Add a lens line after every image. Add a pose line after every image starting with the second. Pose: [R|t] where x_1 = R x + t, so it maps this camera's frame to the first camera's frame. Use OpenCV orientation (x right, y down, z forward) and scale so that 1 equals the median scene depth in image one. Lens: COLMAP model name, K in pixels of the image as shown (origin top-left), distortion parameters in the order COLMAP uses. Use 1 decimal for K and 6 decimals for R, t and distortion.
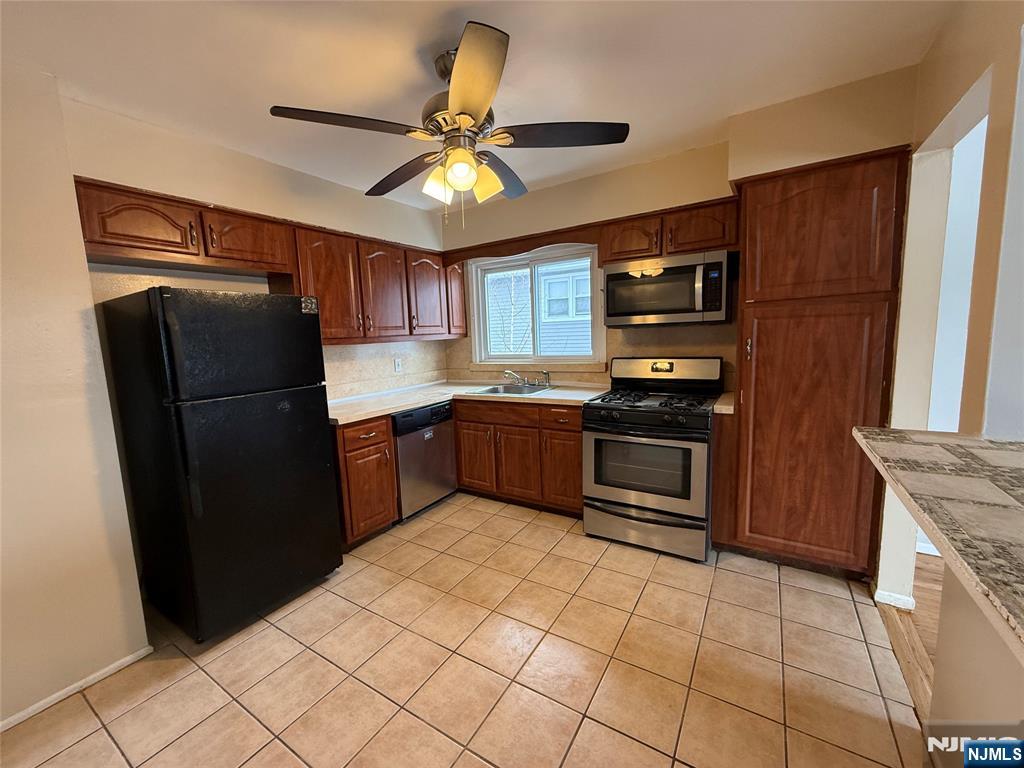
lens RADIAL K [[408.2, 0, 512.0], [0, 408.2, 384.0], [0, 0, 1]] dist [-0.000948, -0.000421]
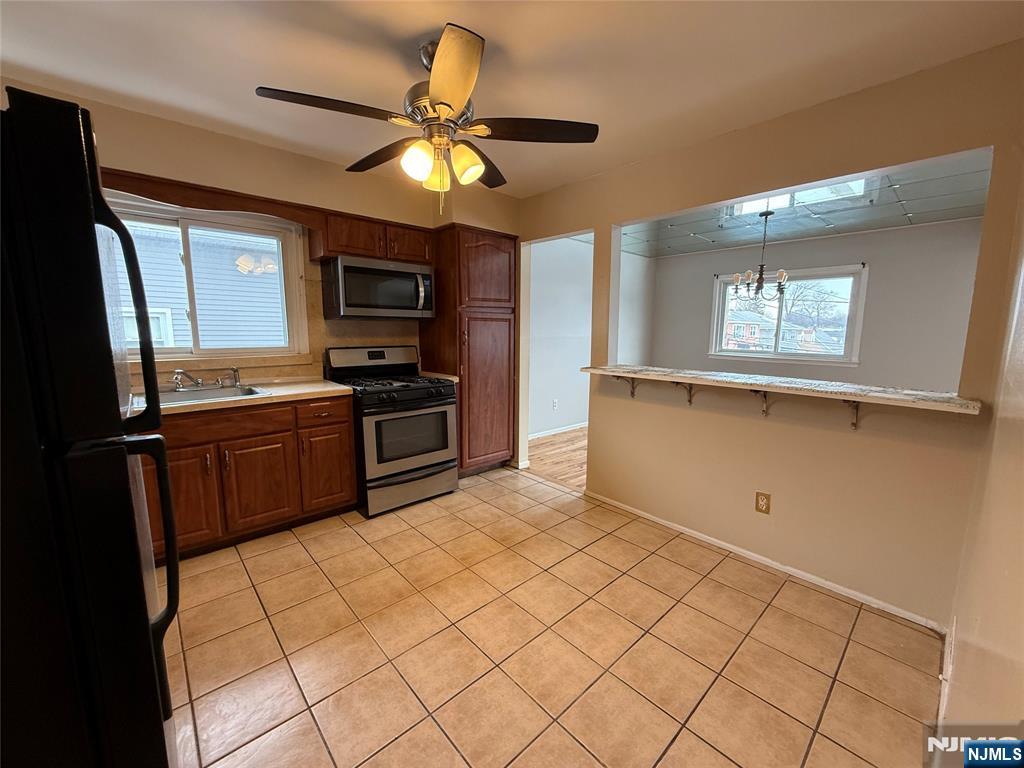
lens RADIAL K [[410.8, 0, 512.9], [0, 410.8, 378.0], [0, 0, 1]] dist [0.000165, -0.000020]
pose [[0.267150, -0.079056, 0.960407, -0.810987], [0.097950, 0.993695, 0.054550, -0.001945], [-0.958664, 0.079499, 0.273209, 0.404569]]
